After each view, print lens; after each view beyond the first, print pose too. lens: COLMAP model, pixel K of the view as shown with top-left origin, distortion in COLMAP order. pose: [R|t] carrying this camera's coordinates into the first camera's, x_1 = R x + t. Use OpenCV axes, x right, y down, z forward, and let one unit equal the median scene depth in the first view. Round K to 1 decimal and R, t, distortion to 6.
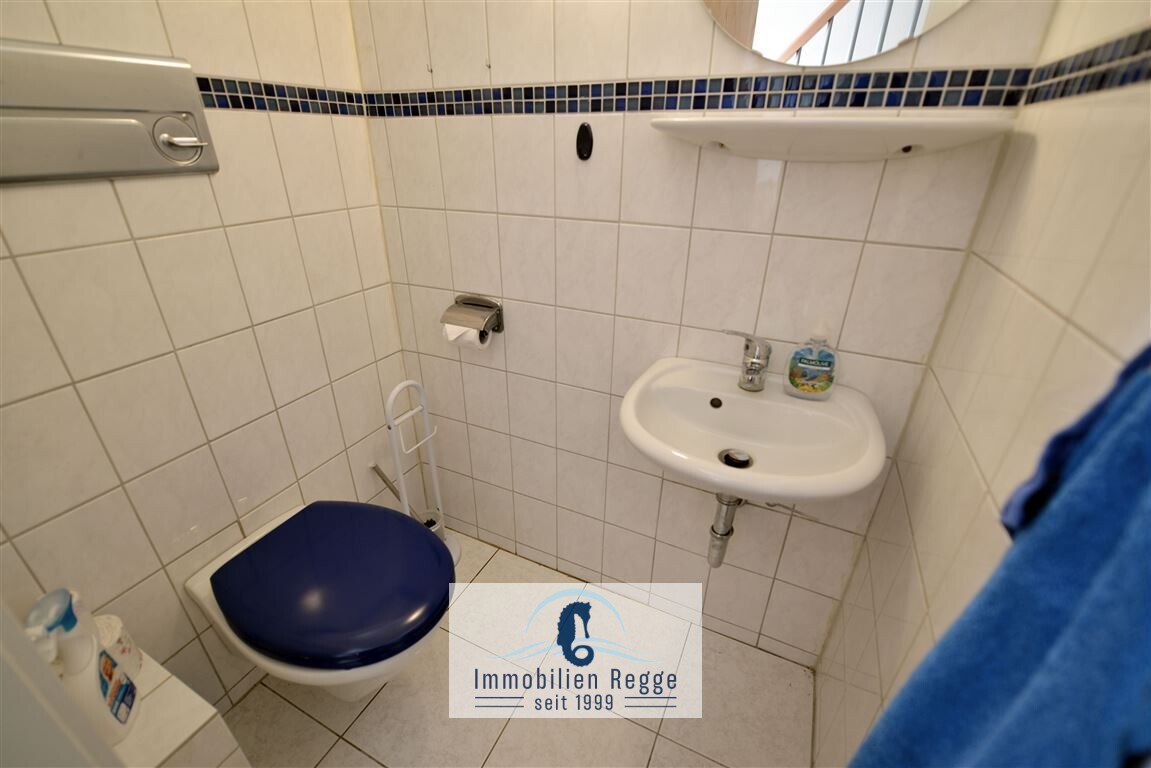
lens RADIAL K [[490.8, 0, 575.5], [0, 490.8, 384.0], [0, 0, 1]] dist [-0.009858, 0.000028]
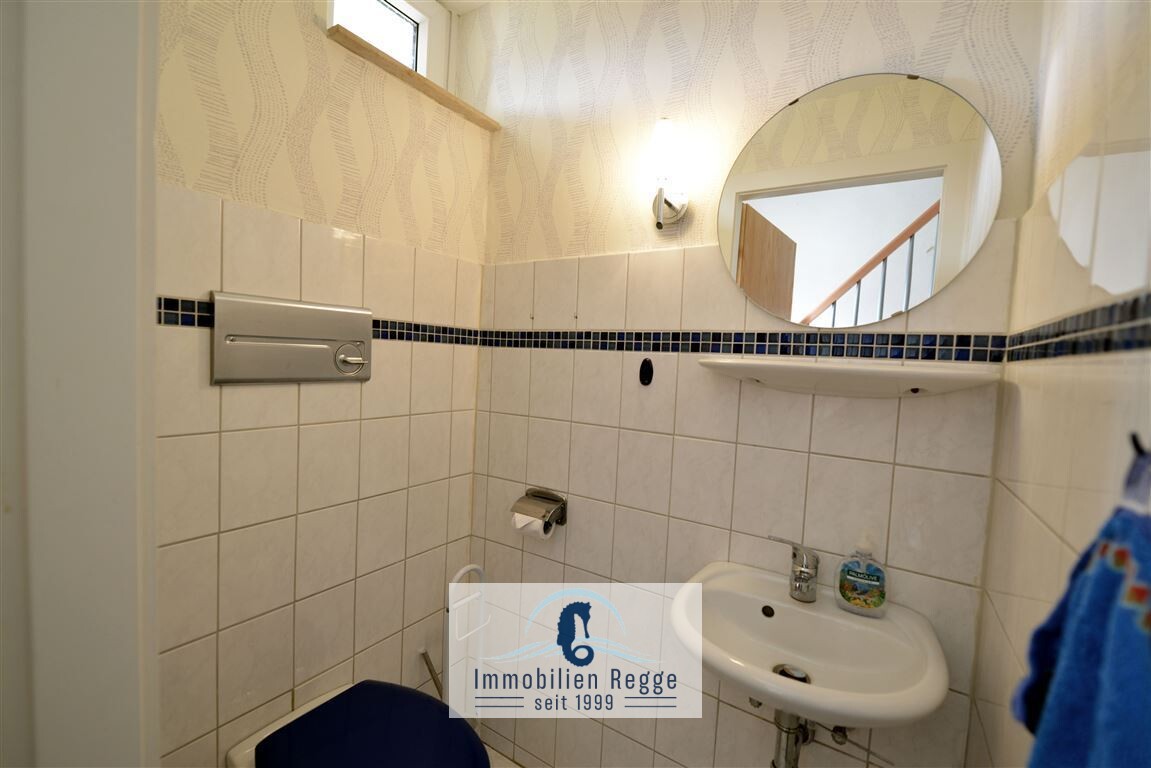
lens RADIAL K [[490.8, 0, 575.5], [0, 490.8, 384.0], [0, 0, 1]] dist [-0.009858, 0.000028]
pose [[0.990333, 0.044692, -0.131312, 0.005473], [-0.093398, 0.914763, -0.393047, 0.045187], [0.102553, 0.401511, 0.910094, -0.152687]]
